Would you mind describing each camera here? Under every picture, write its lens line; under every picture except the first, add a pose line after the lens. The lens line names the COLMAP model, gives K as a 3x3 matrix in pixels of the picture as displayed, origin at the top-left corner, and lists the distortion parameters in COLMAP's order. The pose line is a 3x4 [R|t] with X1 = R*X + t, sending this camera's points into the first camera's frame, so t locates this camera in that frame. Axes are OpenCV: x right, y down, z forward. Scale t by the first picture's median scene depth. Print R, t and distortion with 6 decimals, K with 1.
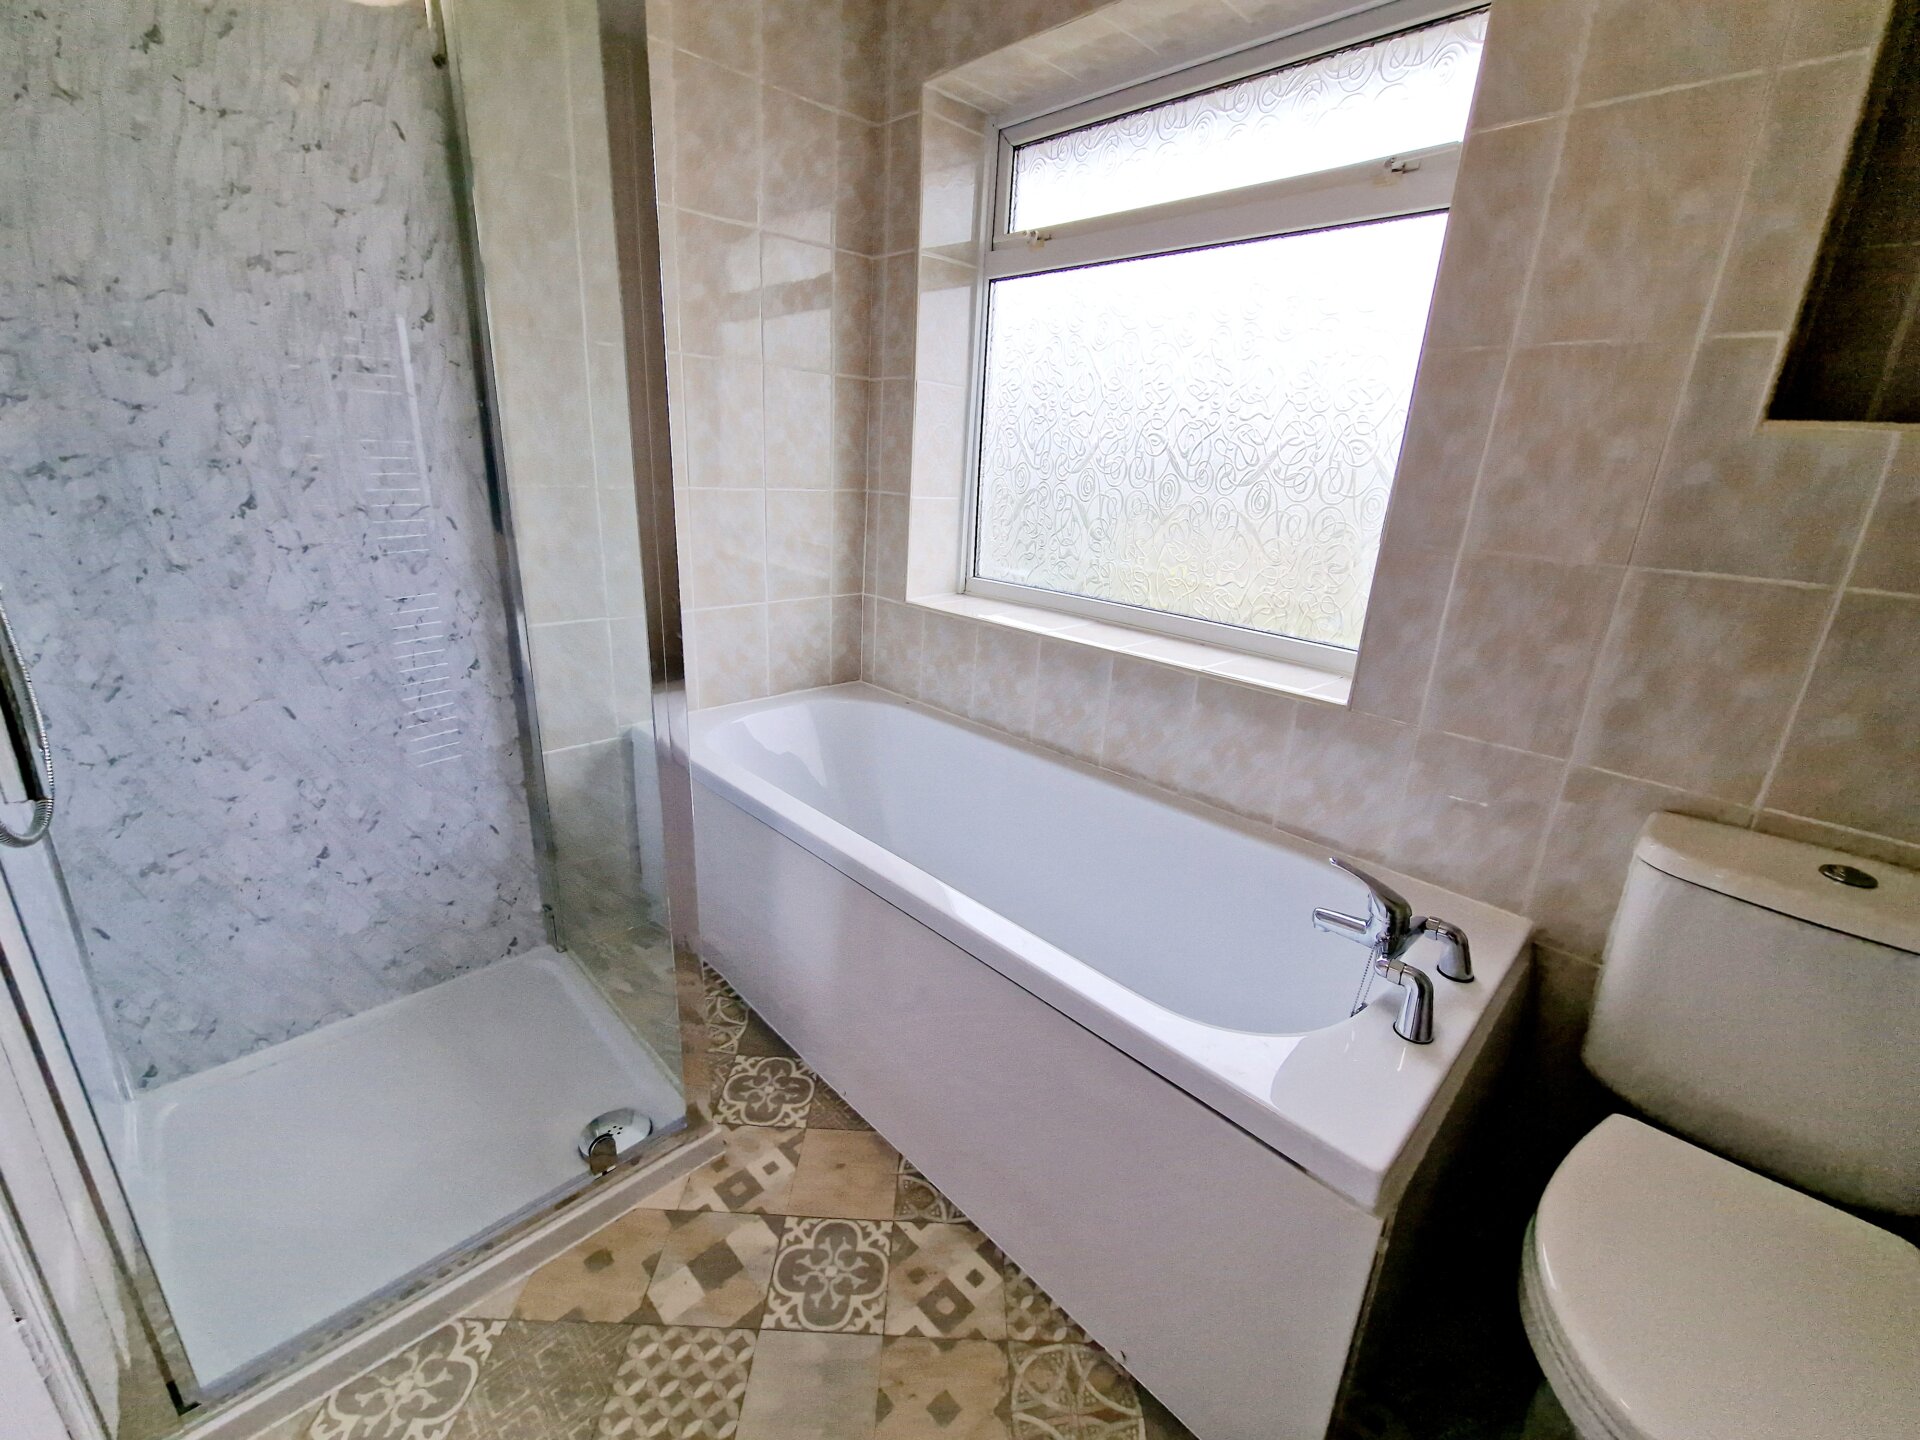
lens RADIAL K [[776.4, 0, 963.3], [0, 776.4, 696.5], [0, 0, 1]] dist [-0.001591, -0.000282]
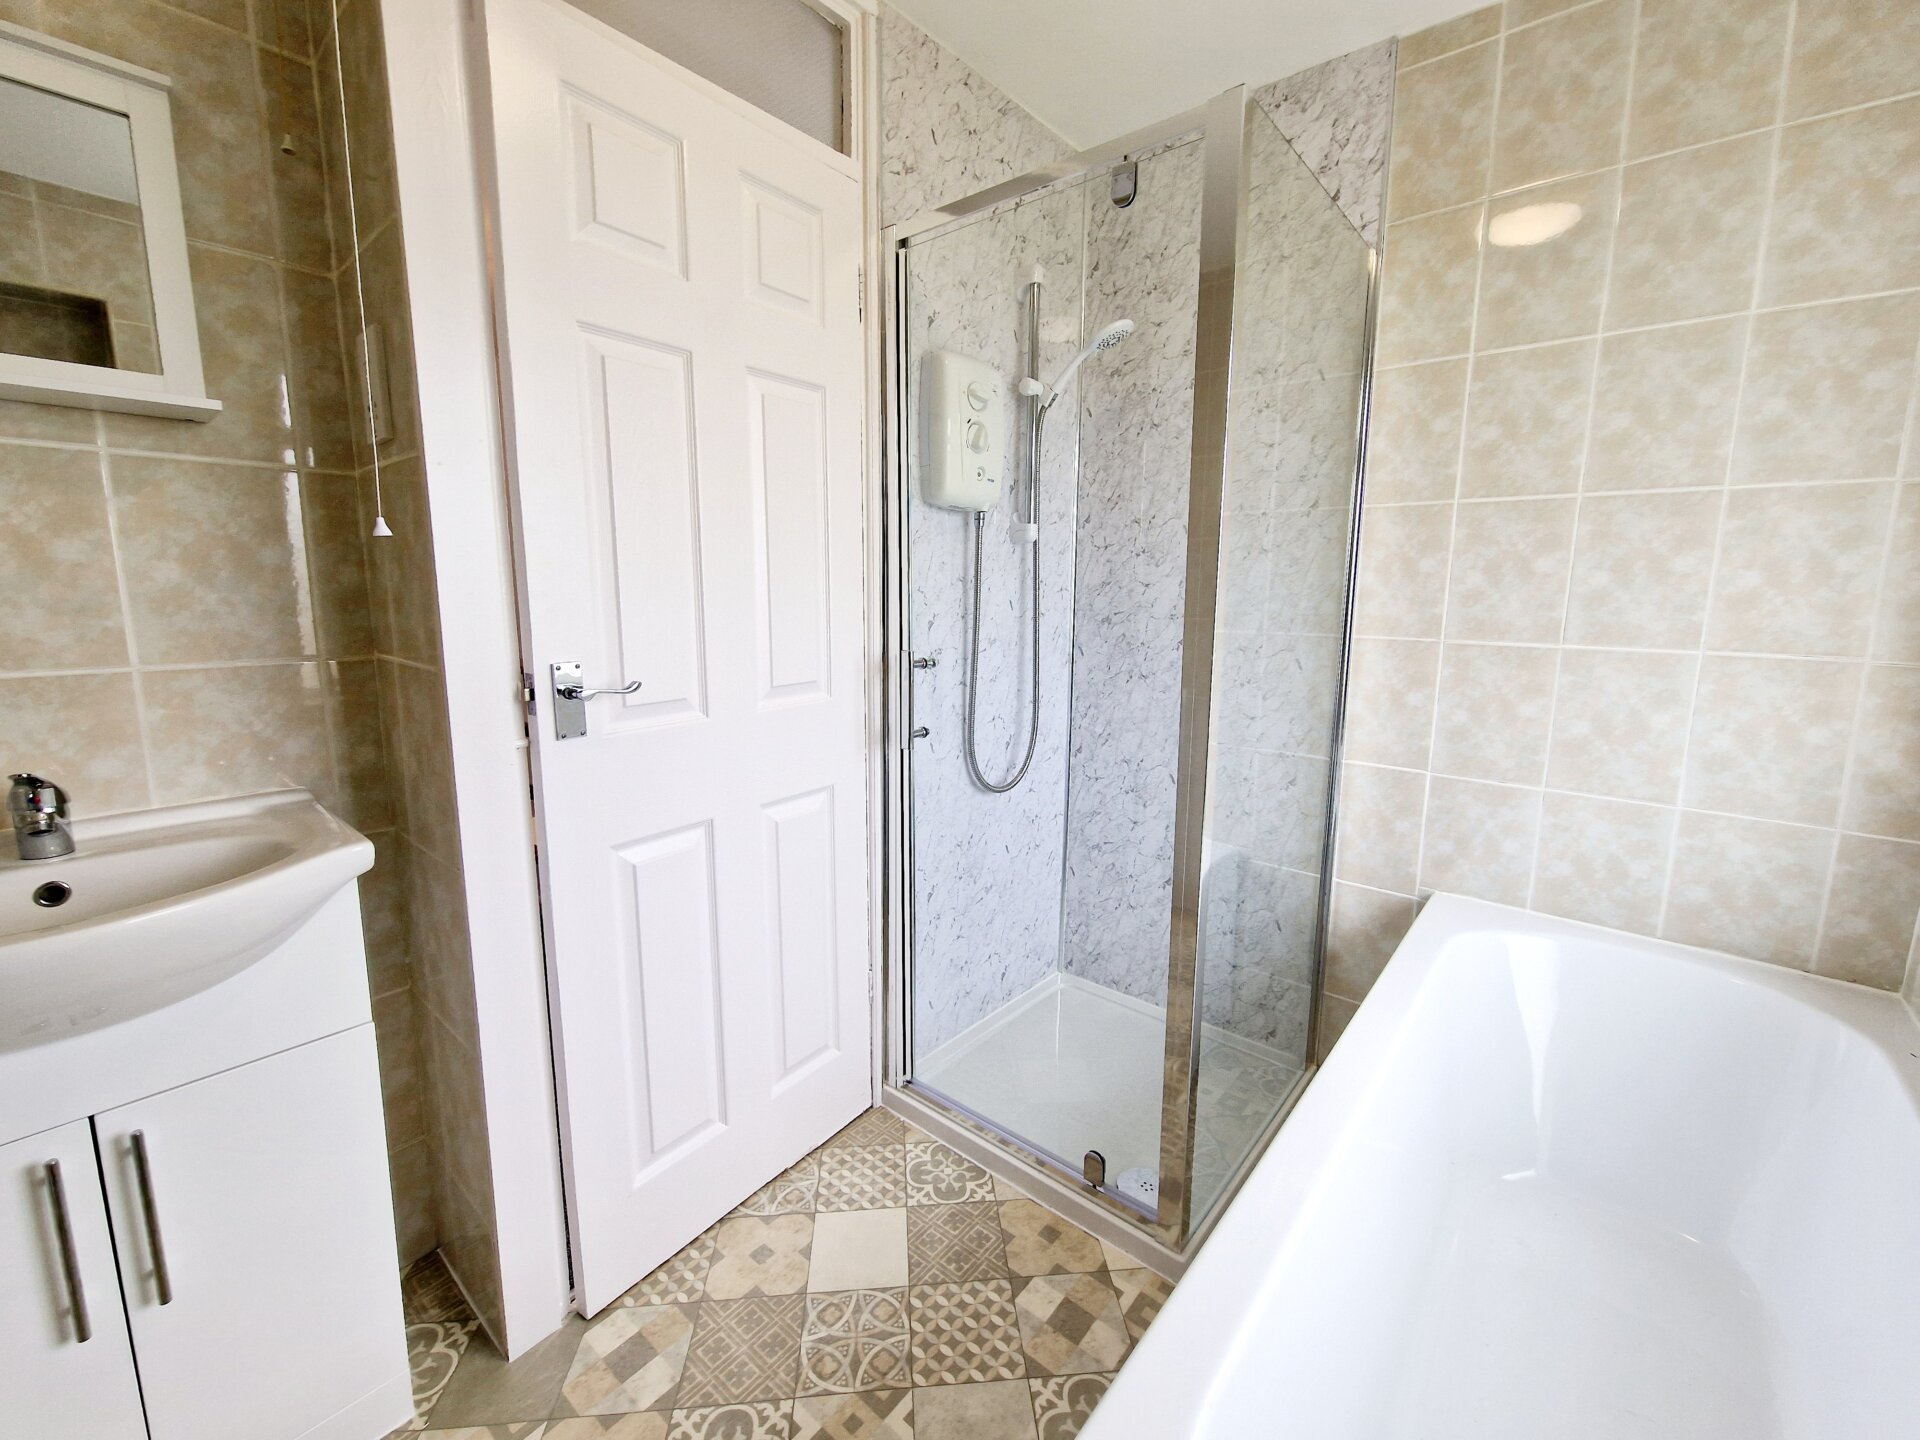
lens RADIAL K [[776.4, 0, 963.3], [0, 776.4, 696.5], [0, 0, 1]] dist [-0.001591, -0.000282]
pose [[0.109477, 0.094371, -0.989499, 0.688166], [-0.295626, 0.953527, 0.058233, -0.124659], [0.949010, 0.286147, 0.132288, 0.483900]]
